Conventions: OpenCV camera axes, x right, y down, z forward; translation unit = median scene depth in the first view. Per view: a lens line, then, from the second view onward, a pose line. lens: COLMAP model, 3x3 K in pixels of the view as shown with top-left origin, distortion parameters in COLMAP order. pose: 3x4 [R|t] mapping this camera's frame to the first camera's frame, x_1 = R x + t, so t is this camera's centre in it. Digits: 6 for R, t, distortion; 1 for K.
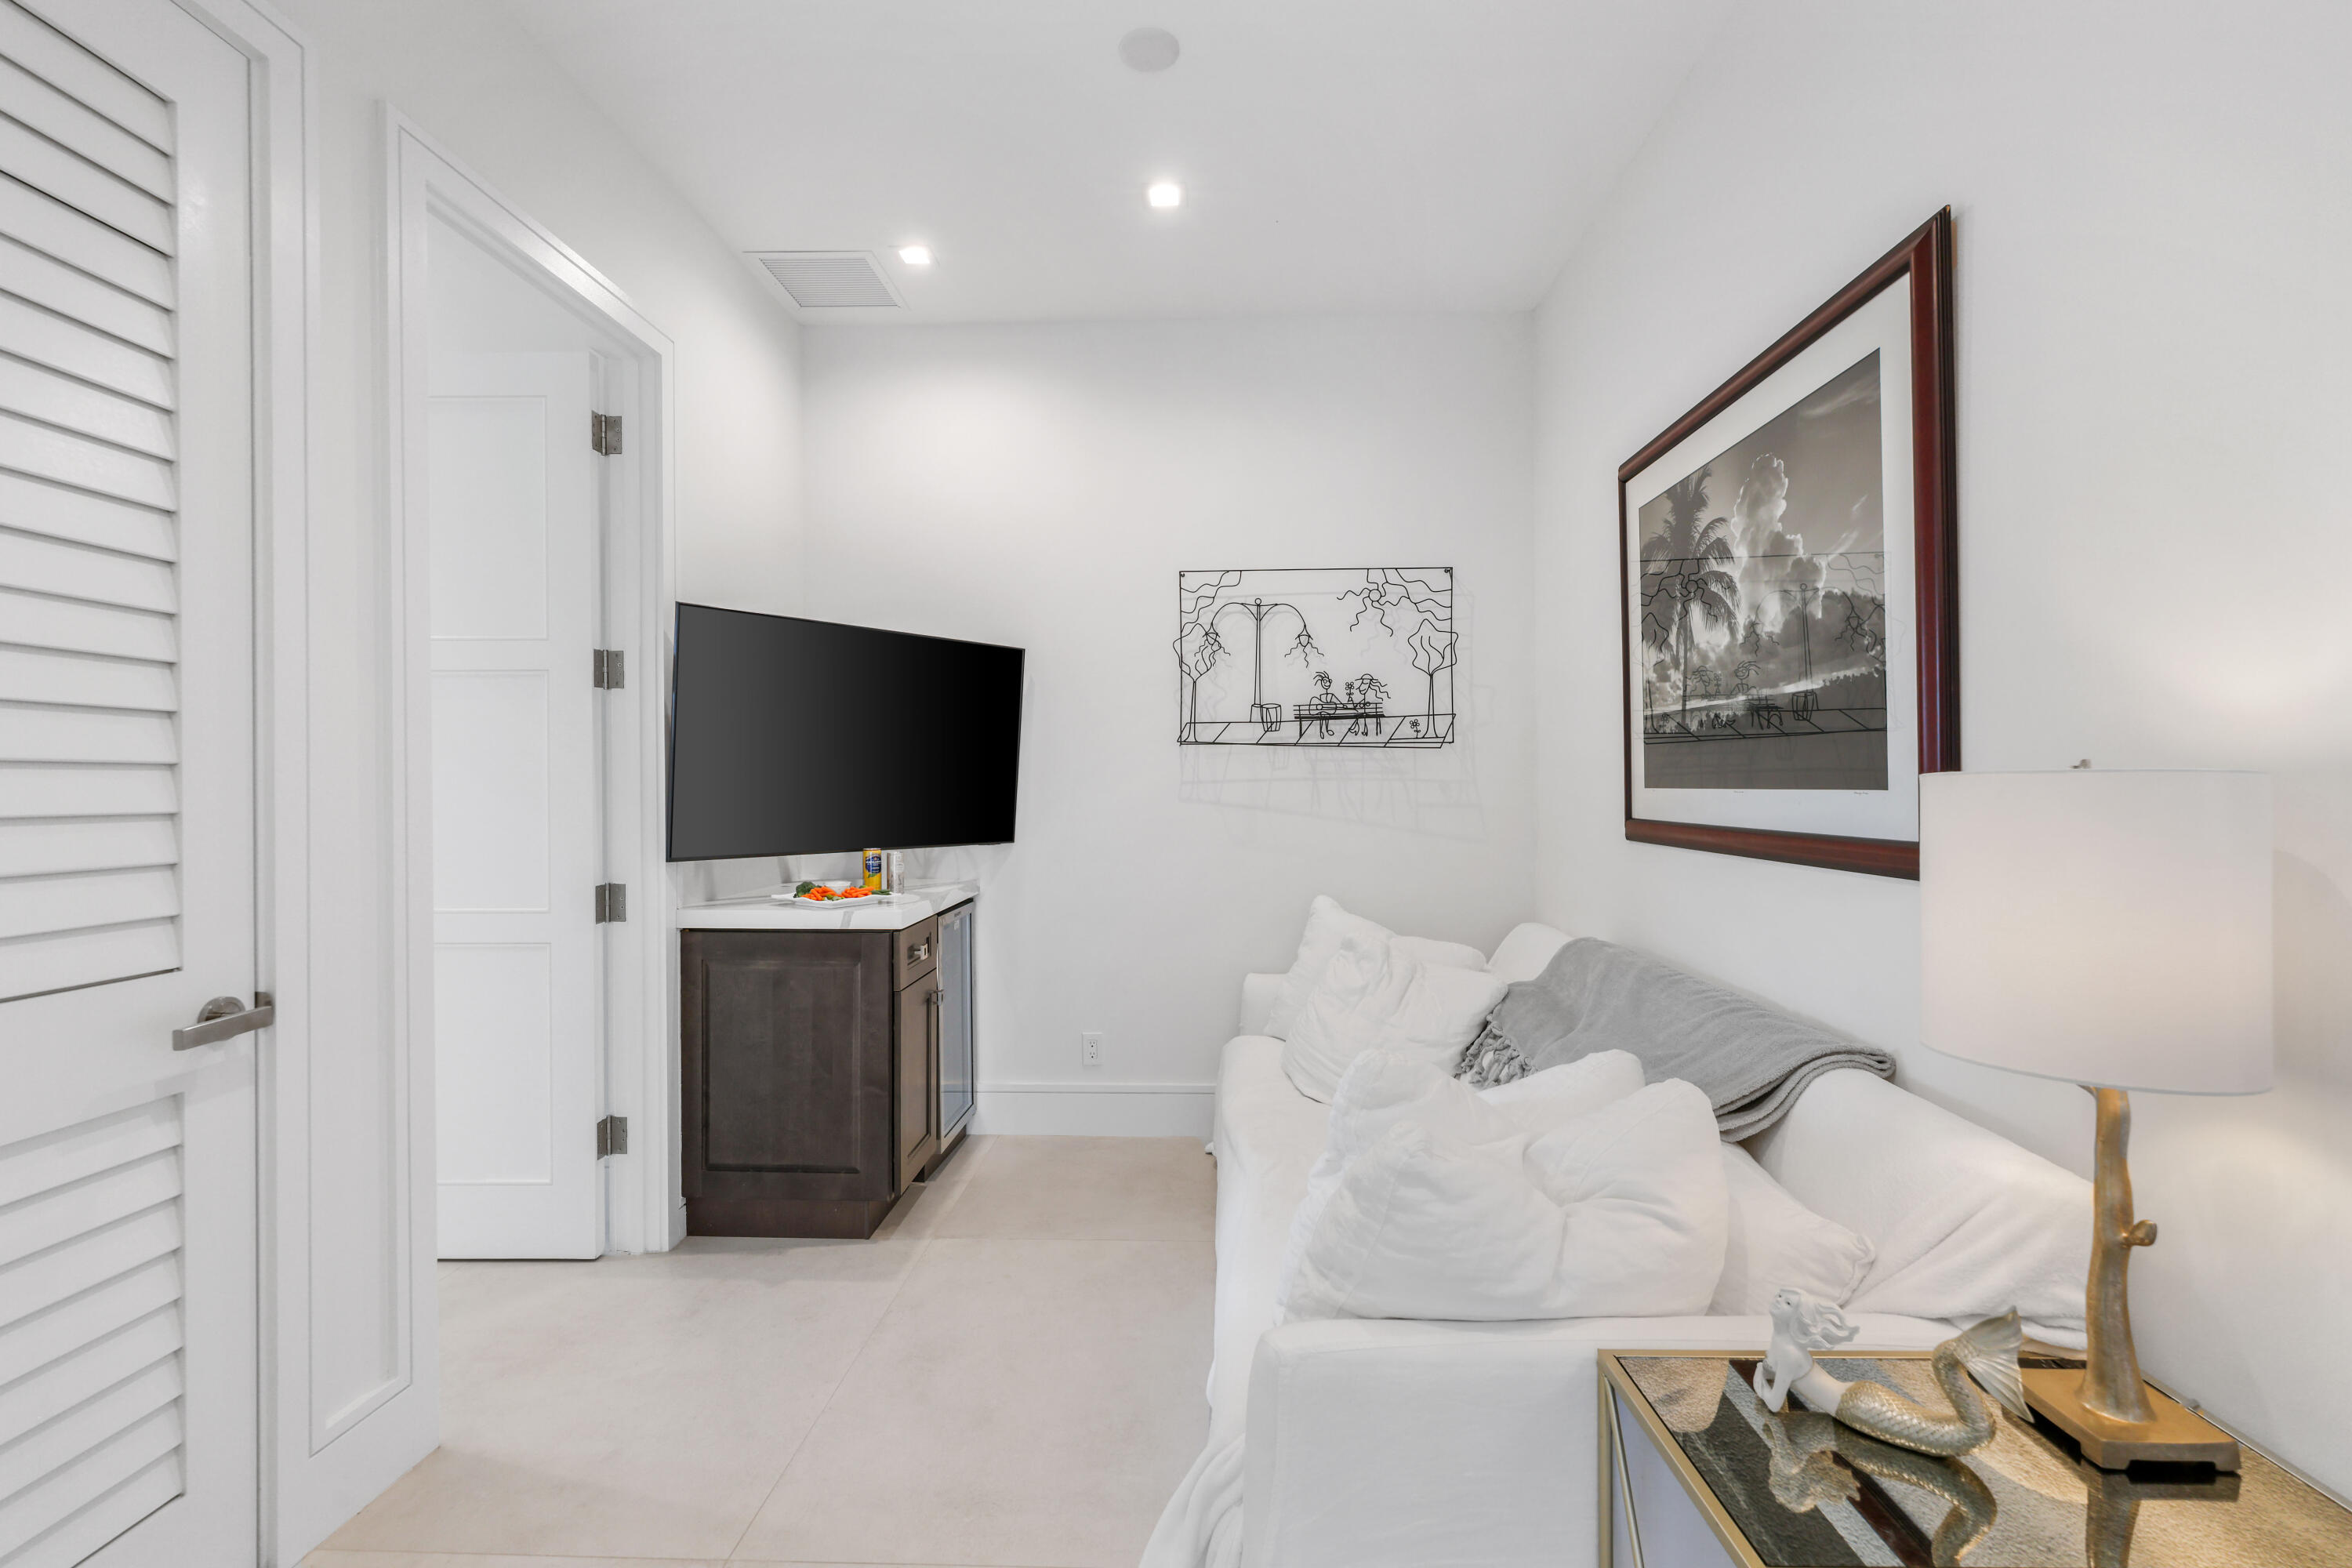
lens RADIAL K [[1032.5, 0, 1180.3], [0, 1032.5, 767.5], [0, 0, 1]] dist [-0.000856, 0.000221]
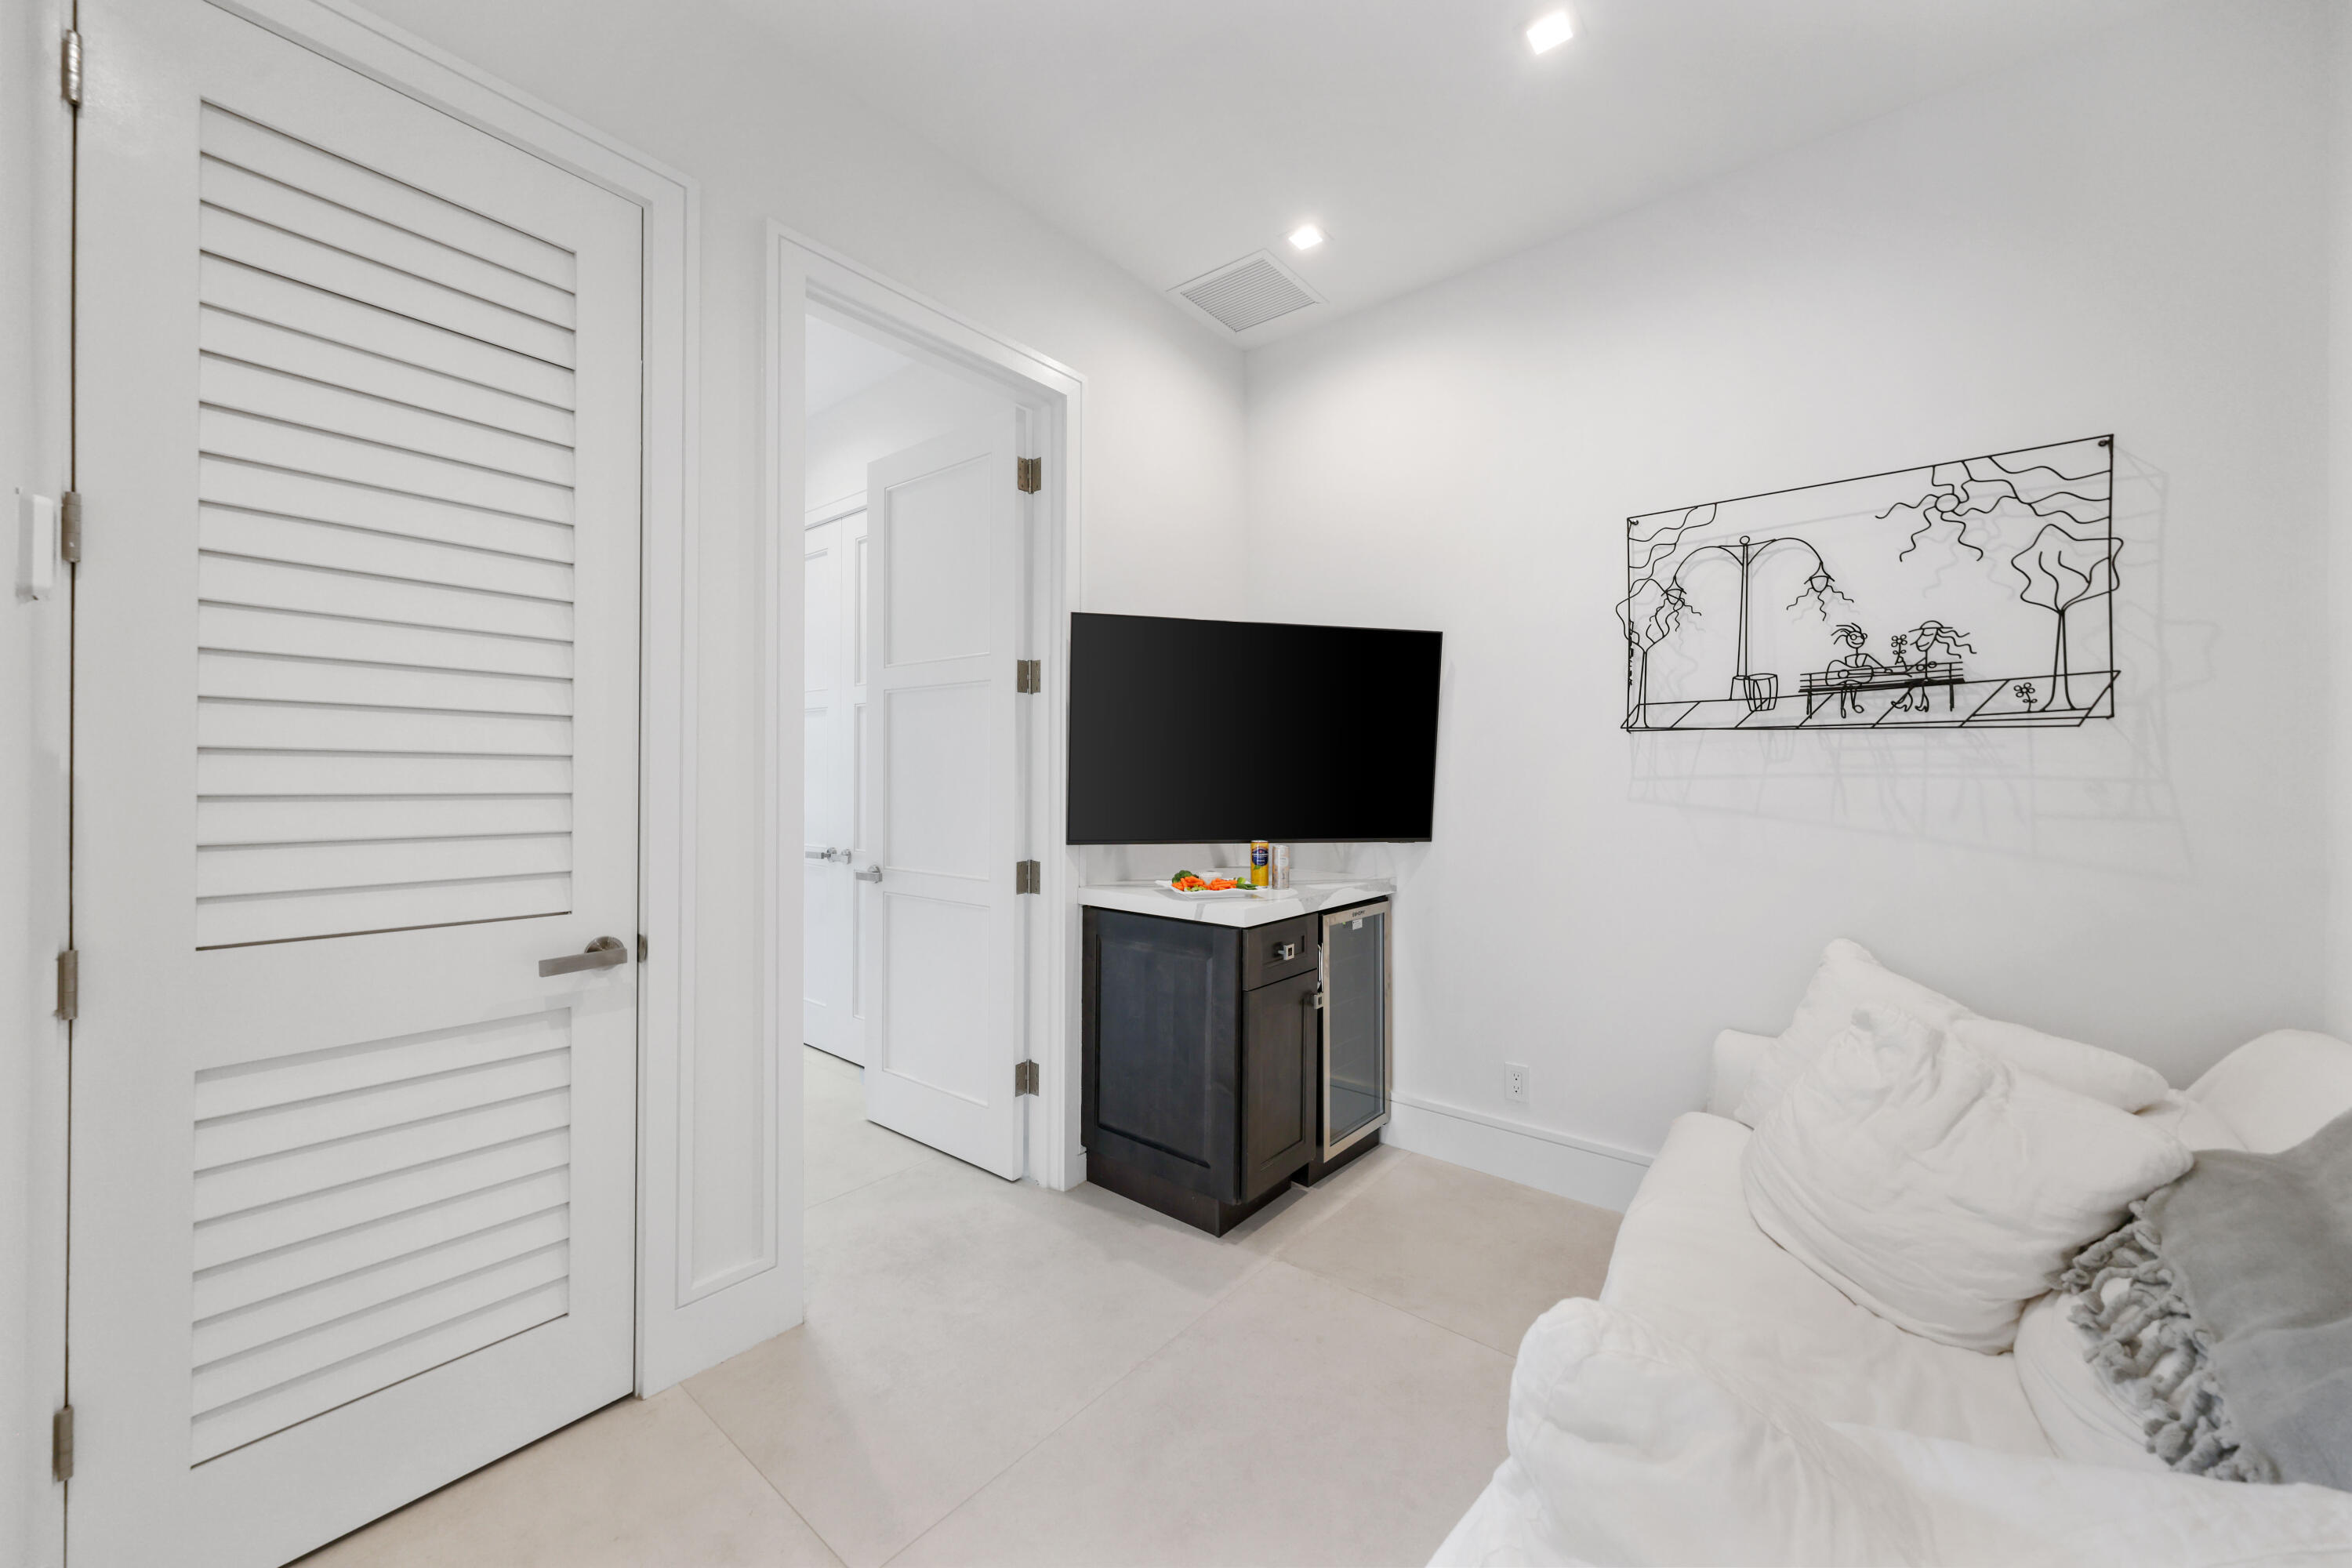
lens RADIAL K [[868.2, 0, 1176.1], [0, 868.2, 768.9], [0, 0, 1]] dist [0.002014, -0.000082]
pose [[0.799078, 0.001498, -0.601225, 0.135028], [0.000958, 0.999992, 0.003765, 0.004480], [0.601226, -0.003584, 0.799071, 0.256456]]
